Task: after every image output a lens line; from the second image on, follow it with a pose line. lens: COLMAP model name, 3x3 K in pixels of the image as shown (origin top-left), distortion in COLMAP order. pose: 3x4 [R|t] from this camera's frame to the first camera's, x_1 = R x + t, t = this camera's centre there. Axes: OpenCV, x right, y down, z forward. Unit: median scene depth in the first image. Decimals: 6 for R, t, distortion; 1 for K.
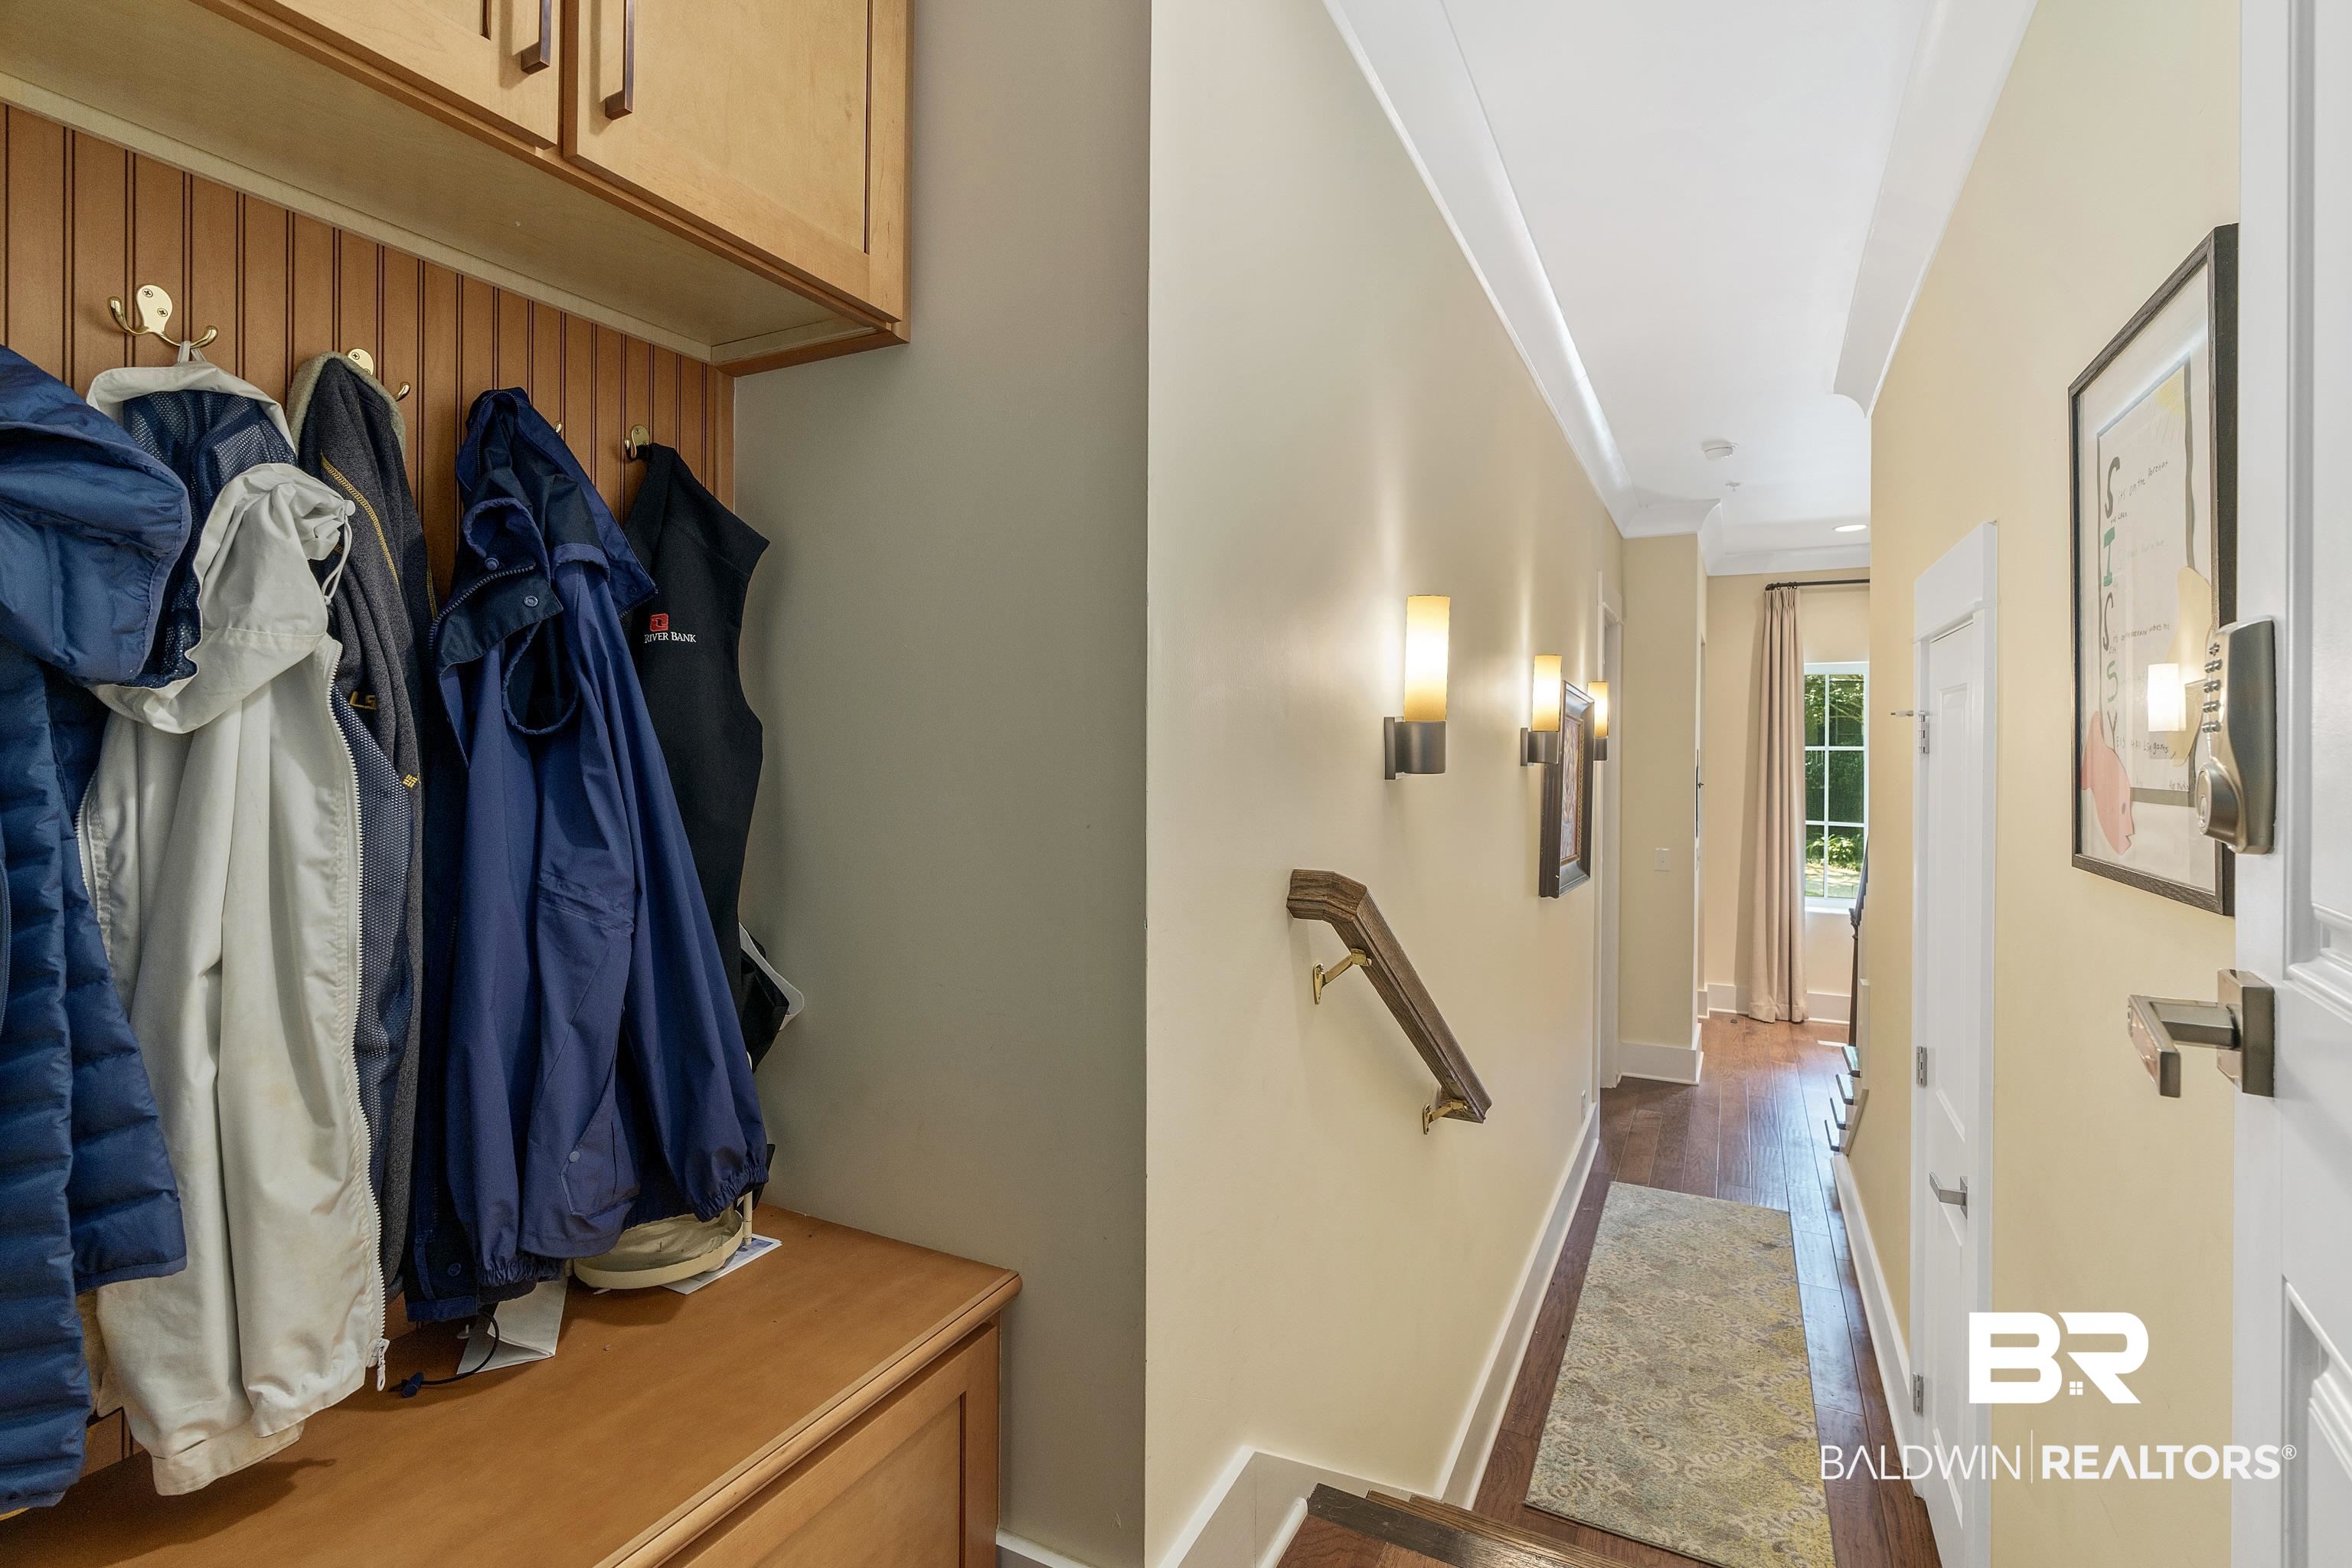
lens RADIAL K [[1082.1, 0, 1186.3], [0, 1082.1, 766.8], [0, 0, 1]] dist [-0.002747, 0.000014]
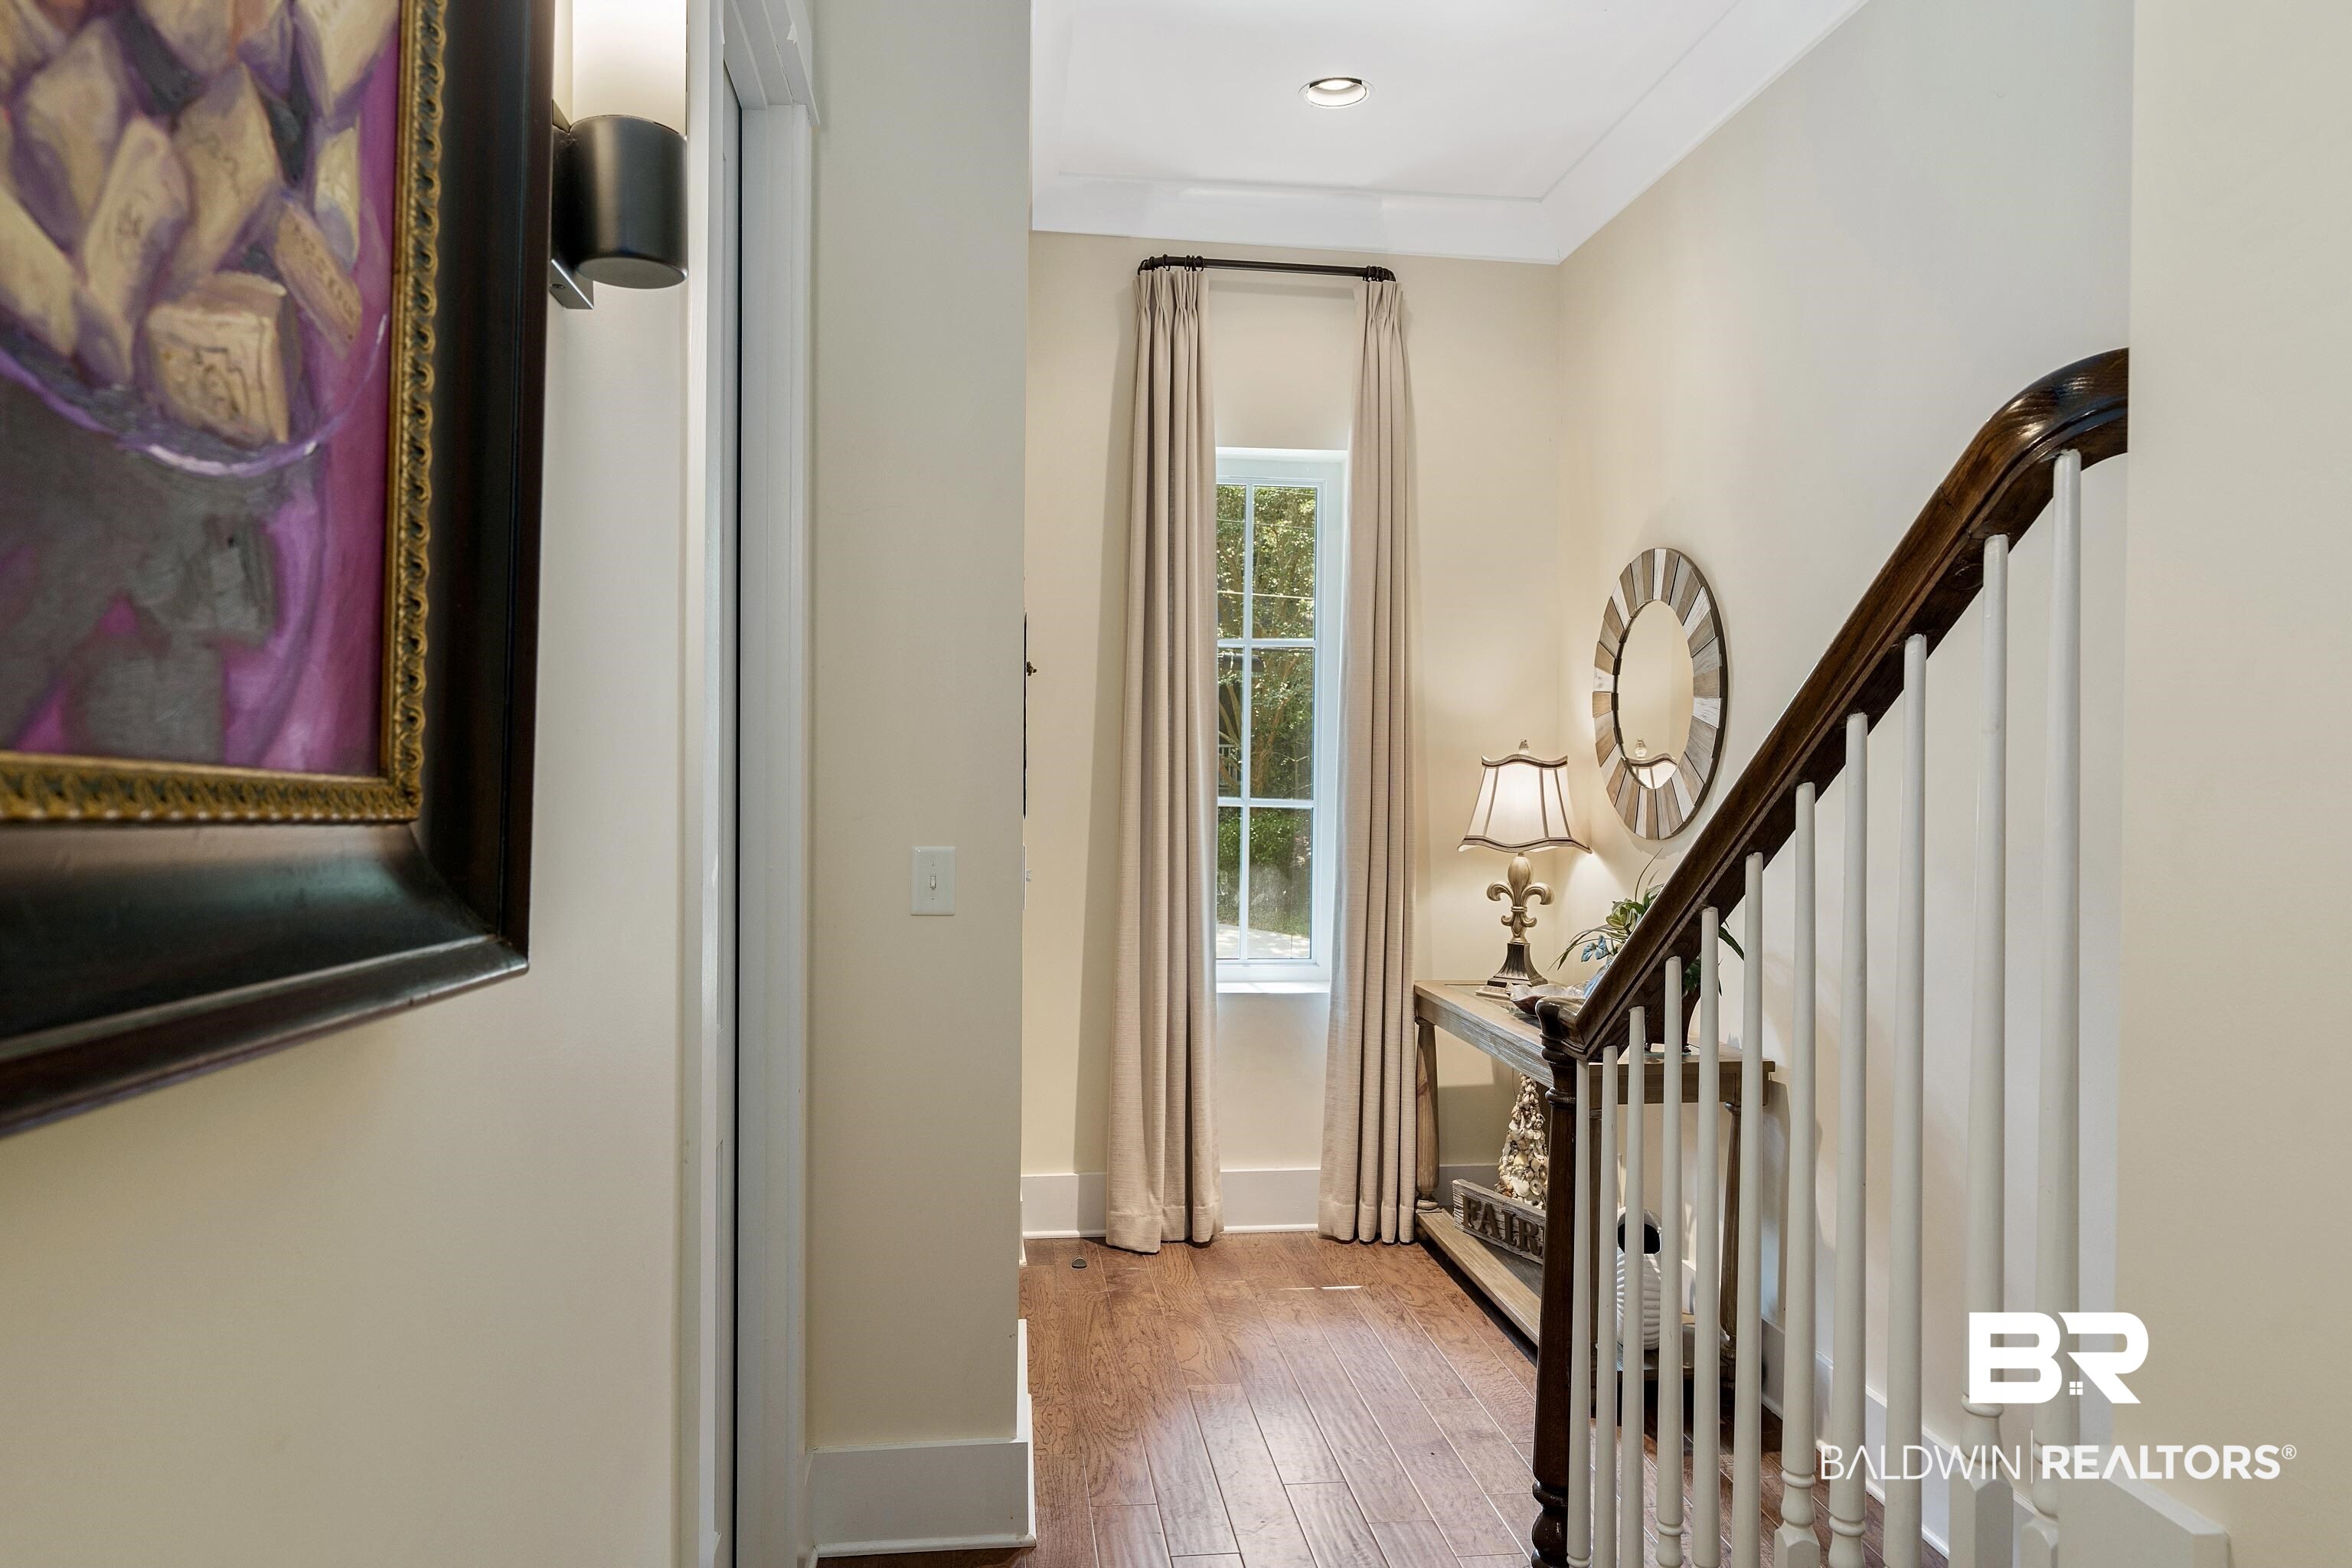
lens RADIAL K [[1591.6, 0, 1182.0], [0, 1591.6, 783.3], [0, 0, 1]] dist [0.001496, 0.000026]
pose [[0.832630, -0.000721, 0.553829, 0.190724], [0.001849, 0.999997, -0.001477, 0.046218], [-0.553827, 0.002253, 0.832629, 0.451464]]
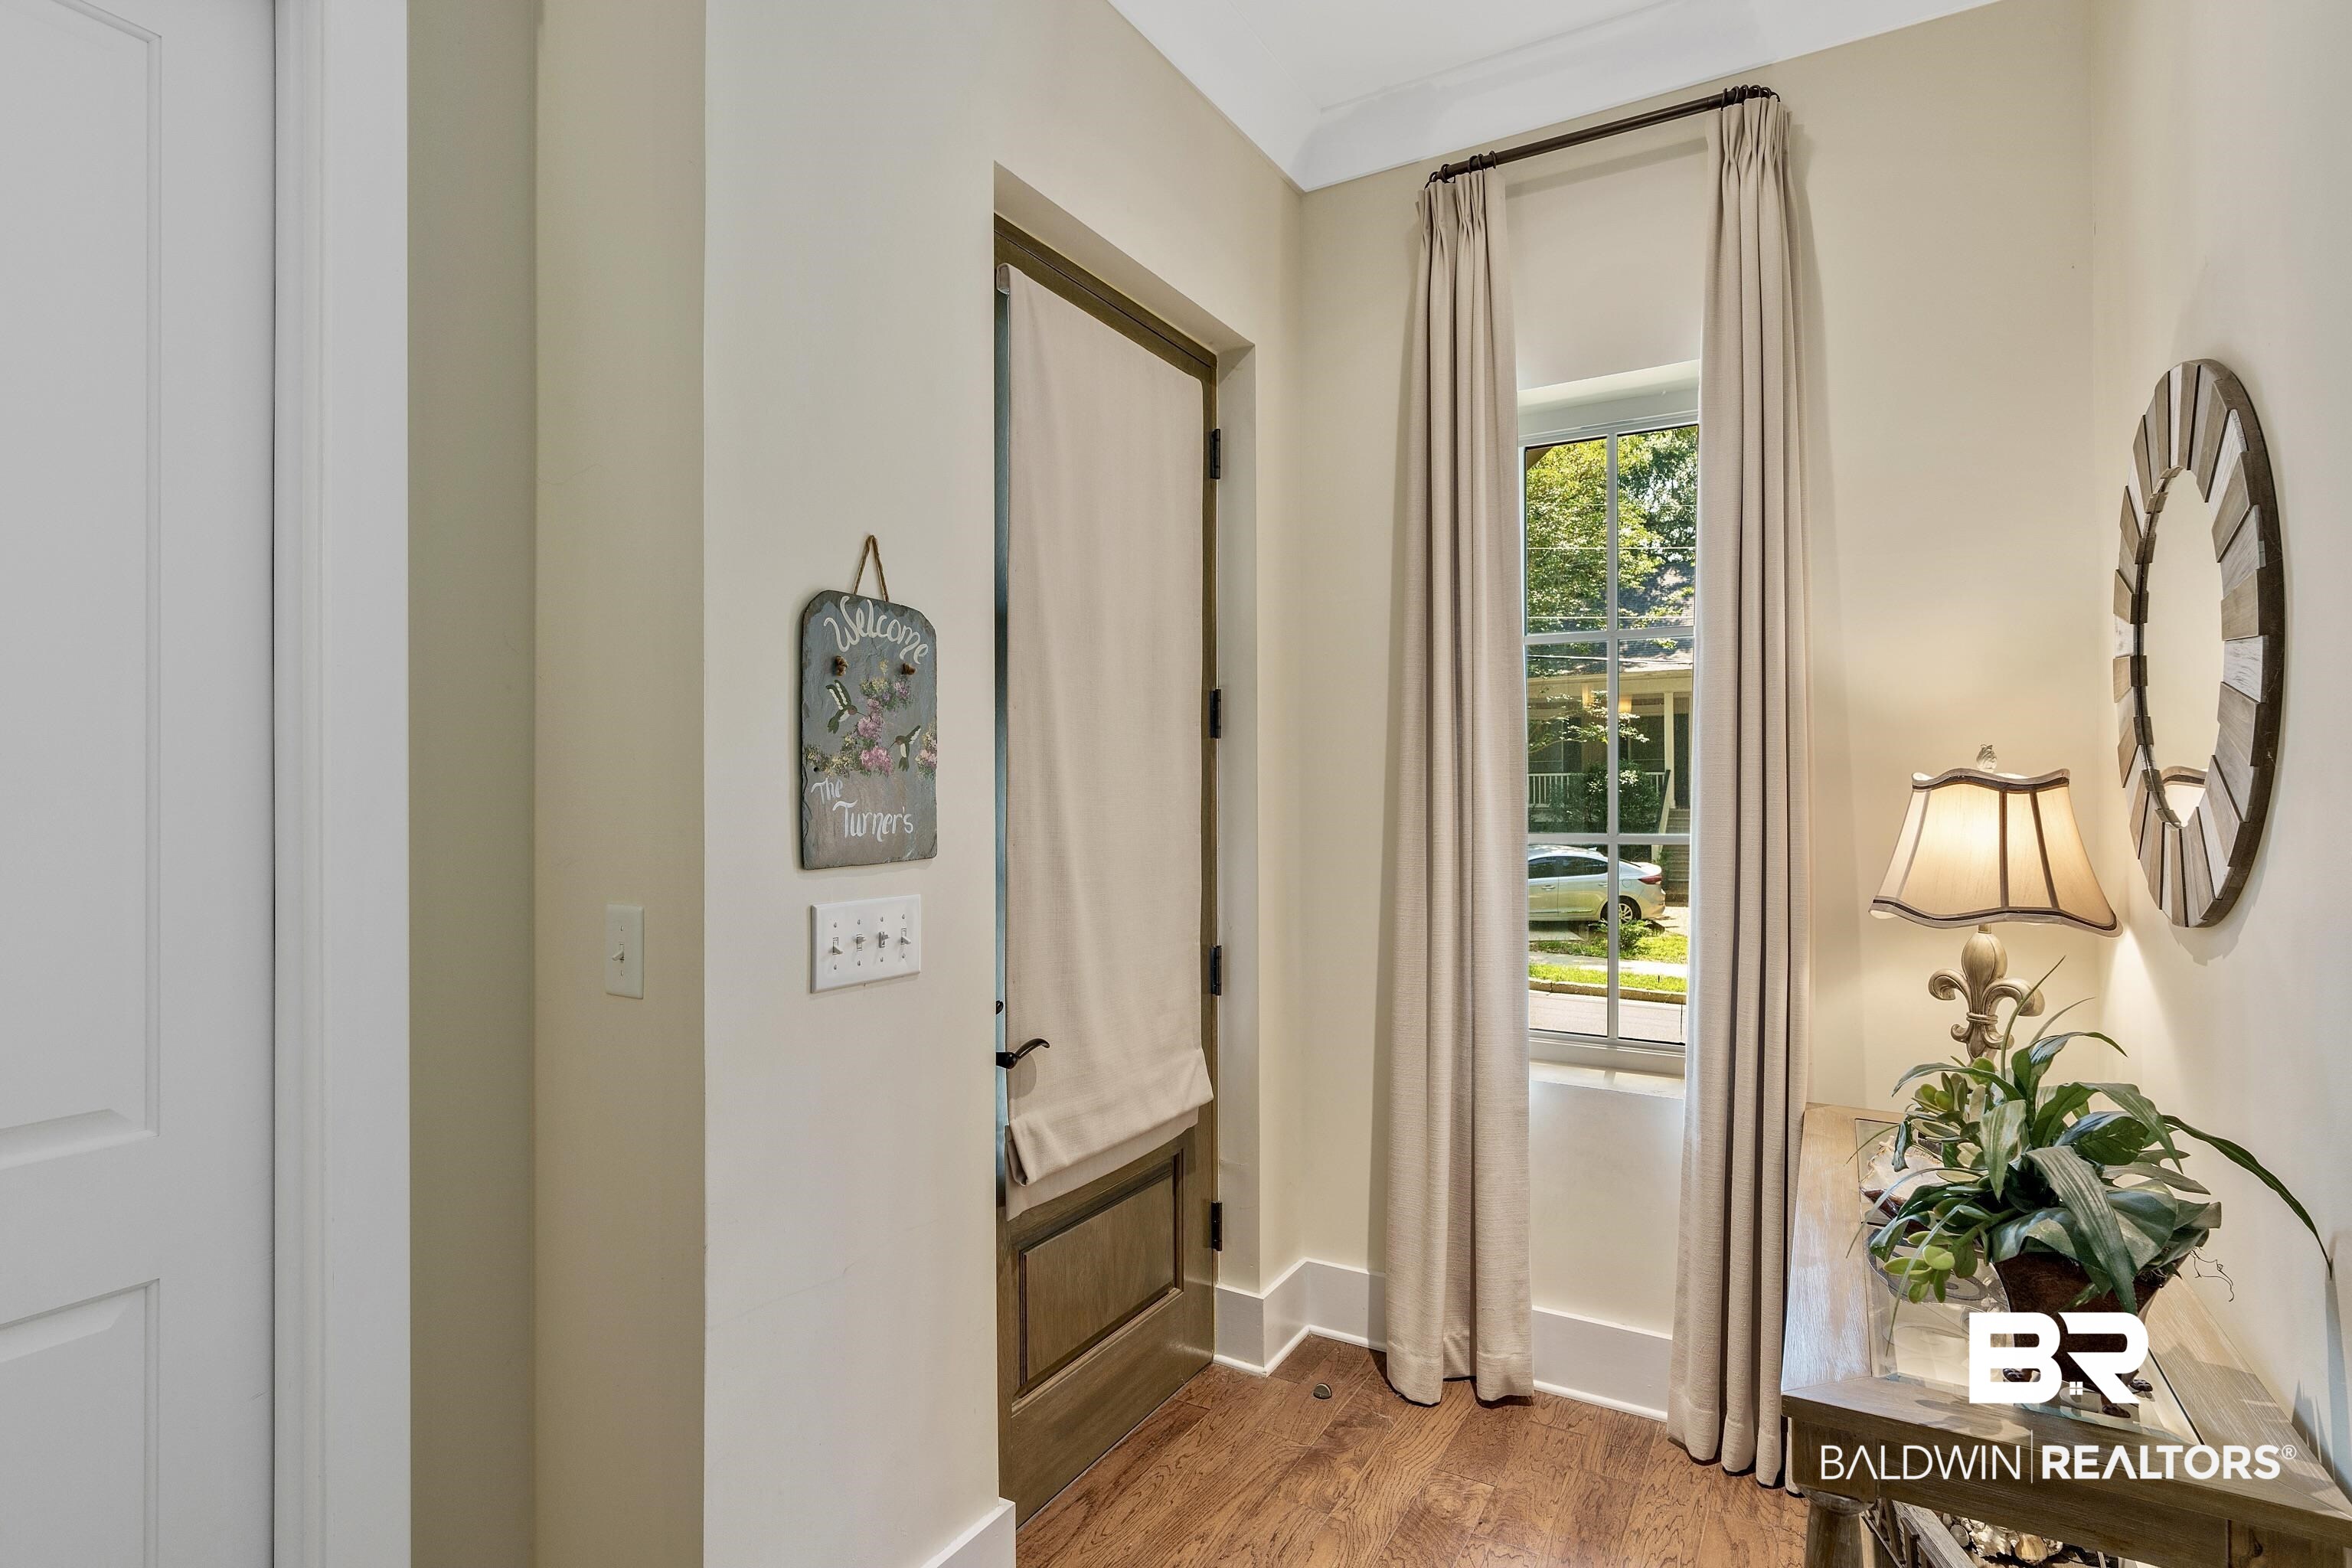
lens RADIAL K [[1178.1, 0, 1172.7], [0, 1178.1, 789.2], [0, 0, 1]] dist [0.001655, 0.001282]
pose [[0.997931, -0.004577, -0.064127, 0.485524], [0.003432, 0.999833, -0.017951, 0.043474], [0.064198, 0.017694, 0.997780, 0.606193]]
